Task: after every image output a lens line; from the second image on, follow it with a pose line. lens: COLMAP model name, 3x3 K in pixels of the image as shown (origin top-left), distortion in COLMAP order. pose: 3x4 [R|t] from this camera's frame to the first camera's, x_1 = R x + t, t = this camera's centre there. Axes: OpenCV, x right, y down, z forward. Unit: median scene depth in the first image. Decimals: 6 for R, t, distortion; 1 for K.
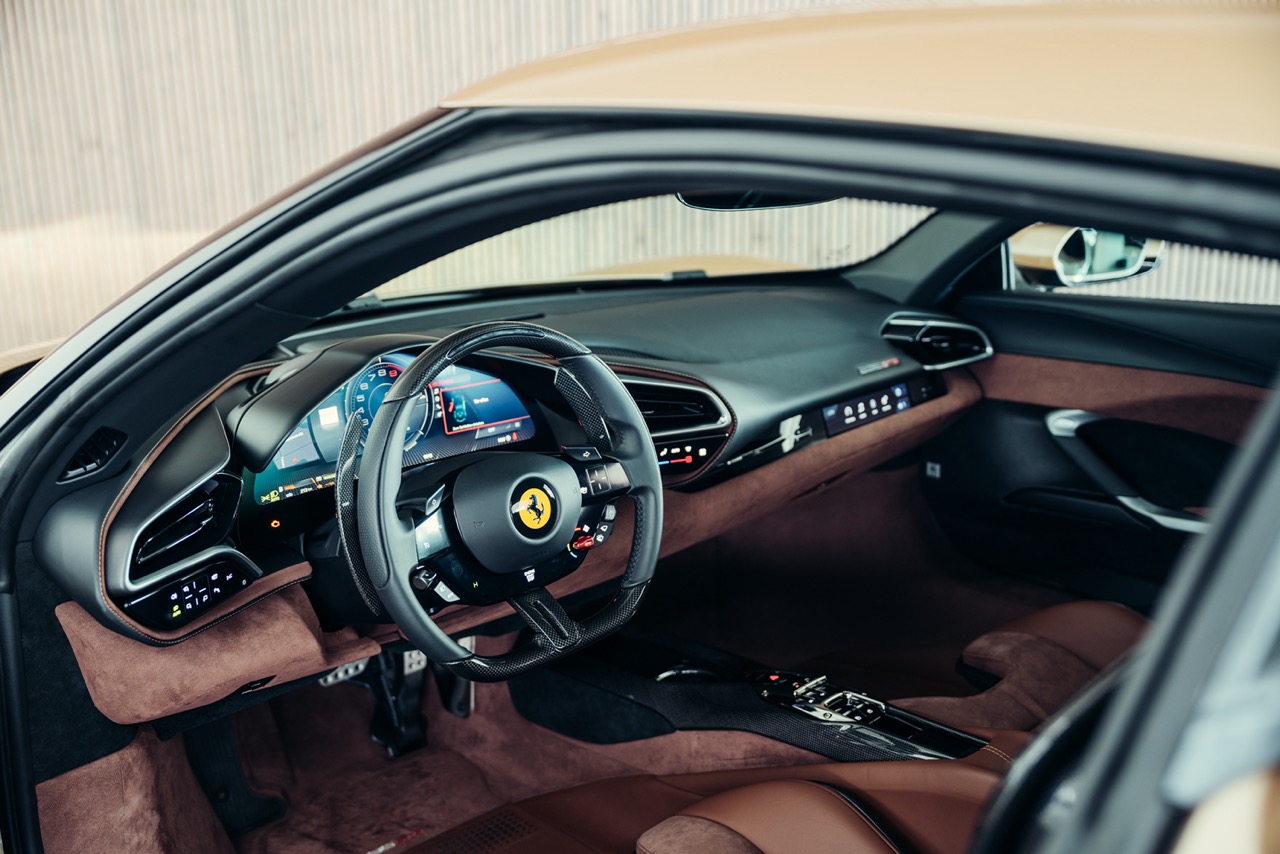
lens RADIAL K [[1240.3, 0, 640.0], [0, 1240.3, 427.0], [0, 0, 1]] dist [-0.017165, -0.016509]
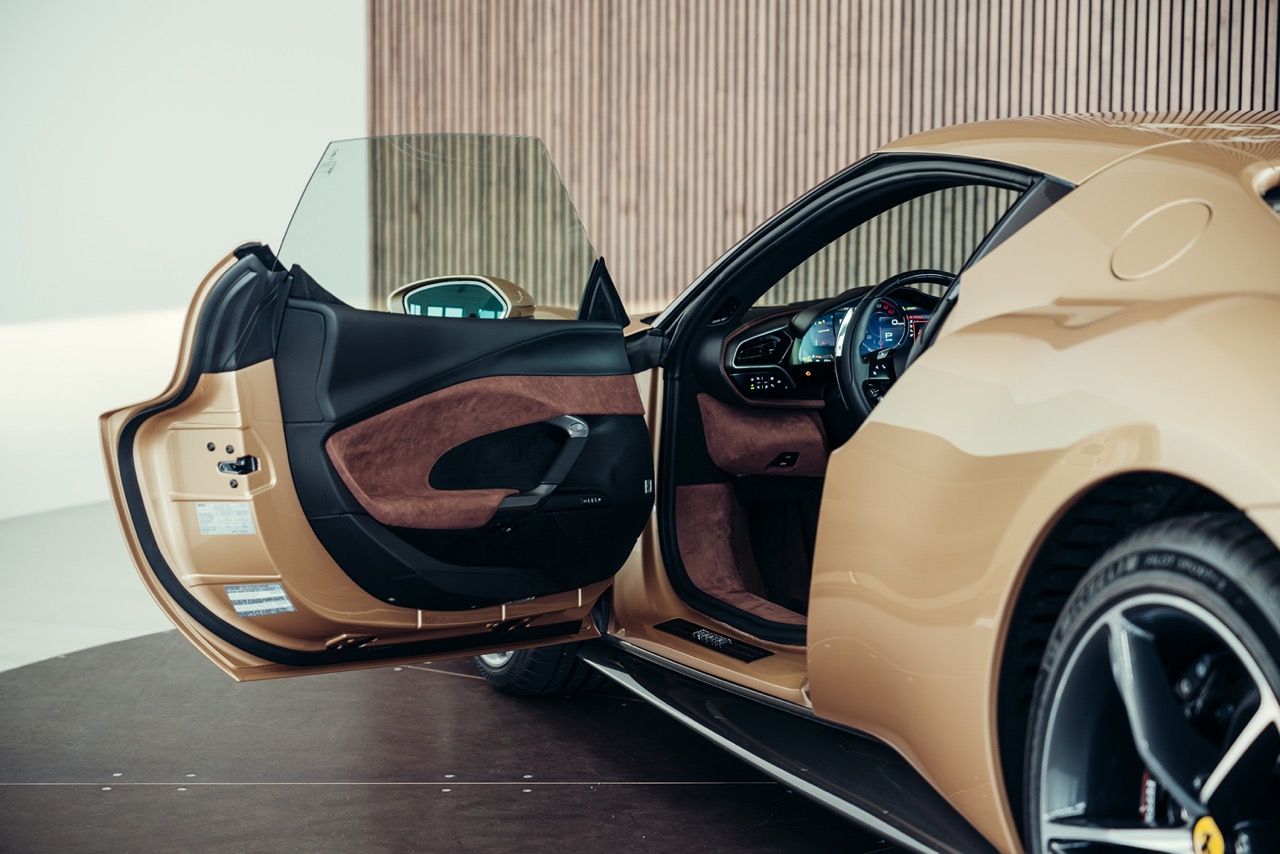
lens RADIAL K [[2433.0, 0, 640.0], [0, 2433.0, 427.0], [0, 0, 1]] dist [0.035737, -0.026803]
pose [[0.901536, 0.055224, -0.429167, 1.068861], [-0.122712, 0.983733, -0.131193, 0.678394], [0.414940, 0.170939, 0.893647, -2.398653]]
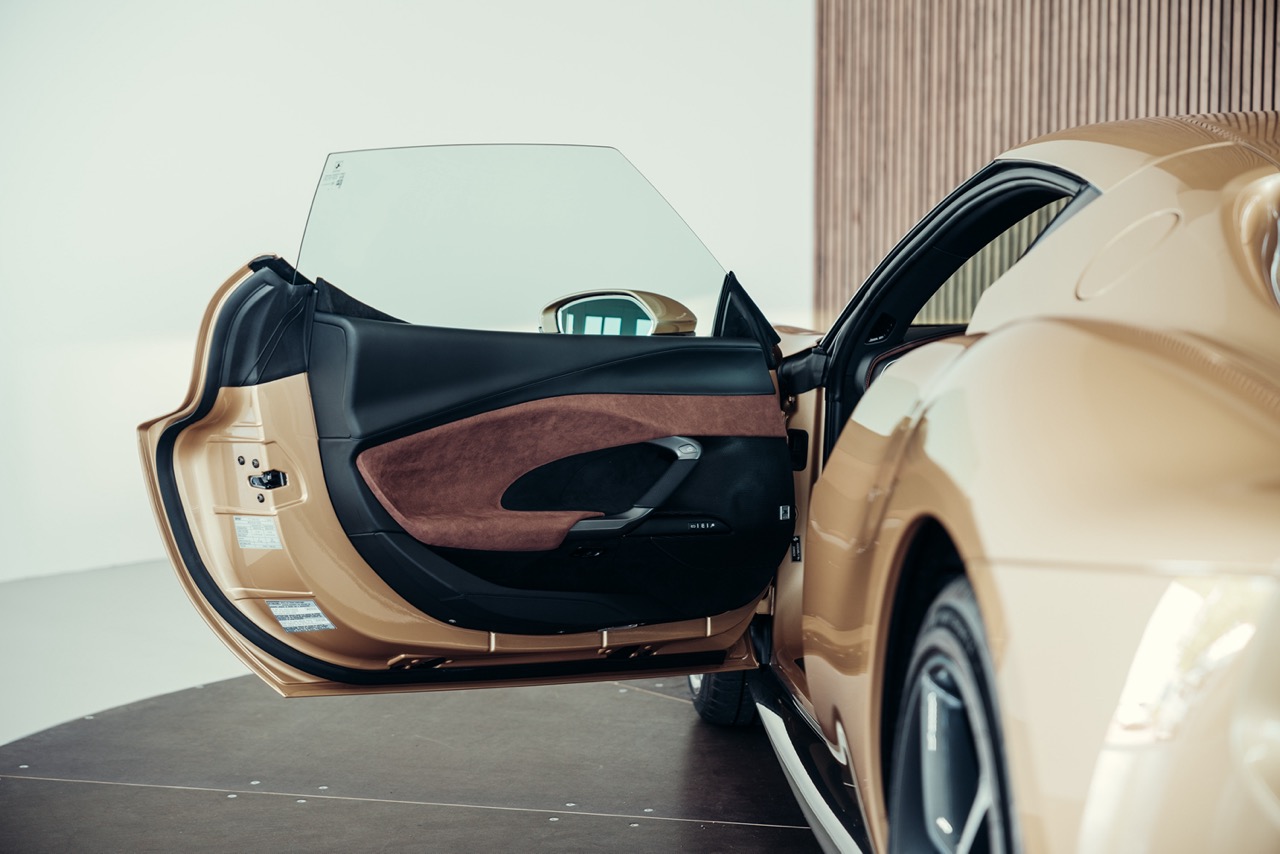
lens RADIAL K [[2433.0, 0, 640.0], [0, 2433.0, 427.0], [0, 0, 1]] dist [0.035737, -0.026803]
pose [[0.748364, 0.071037, -0.659473, 1.604972], [-0.175862, 0.979915, -0.094013, 0.537653], [0.639550, 0.186332, 0.745826, -1.890085]]
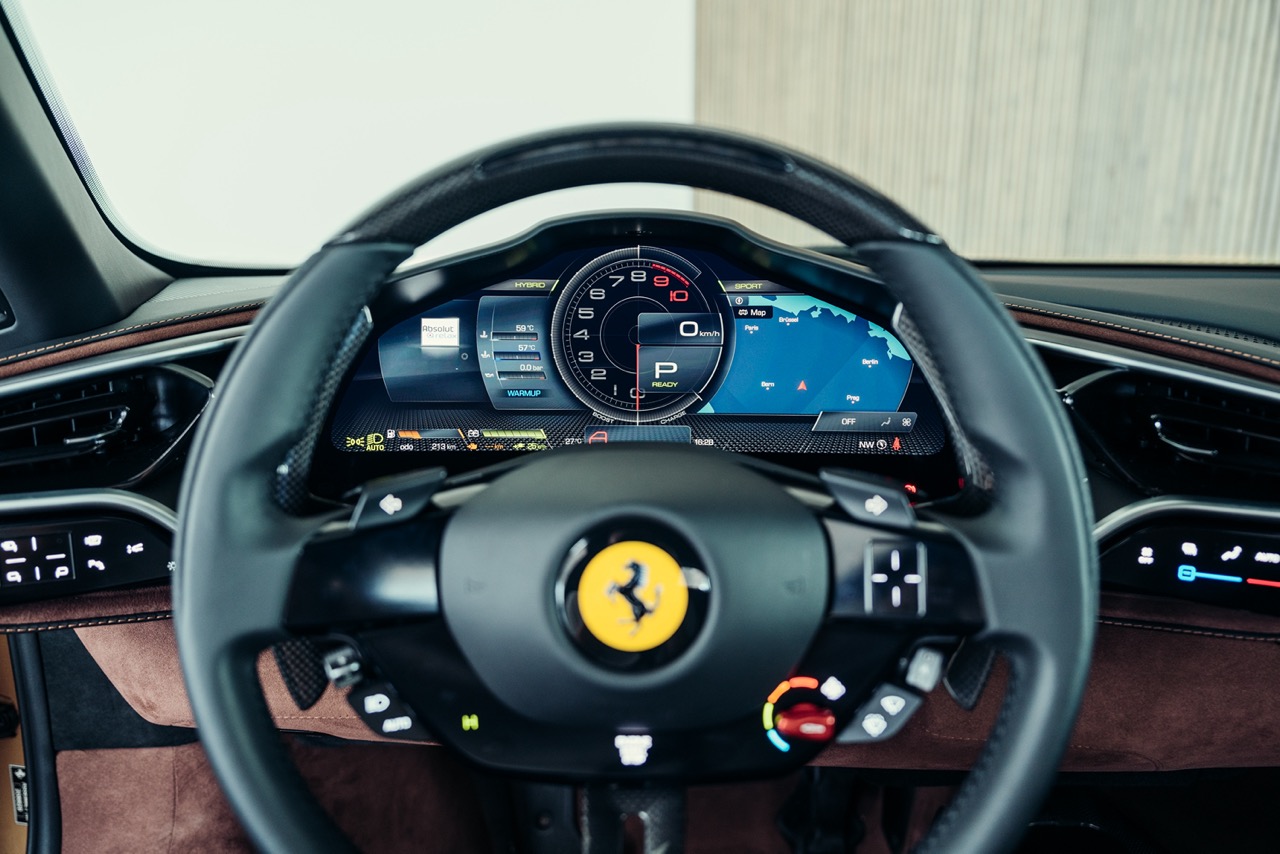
lens RADIAL K [[924.4, 0, 640.0], [0, 924.4, 427.0], [0, 0, 1]] dist [0.007218, -0.002182]
pose [[0.688571, 0.178047, -0.702971, 0.106421], [-0.189776, 0.979850, 0.062286, -0.003477], [0.699896, 0.090519, 0.708485, 0.783333]]
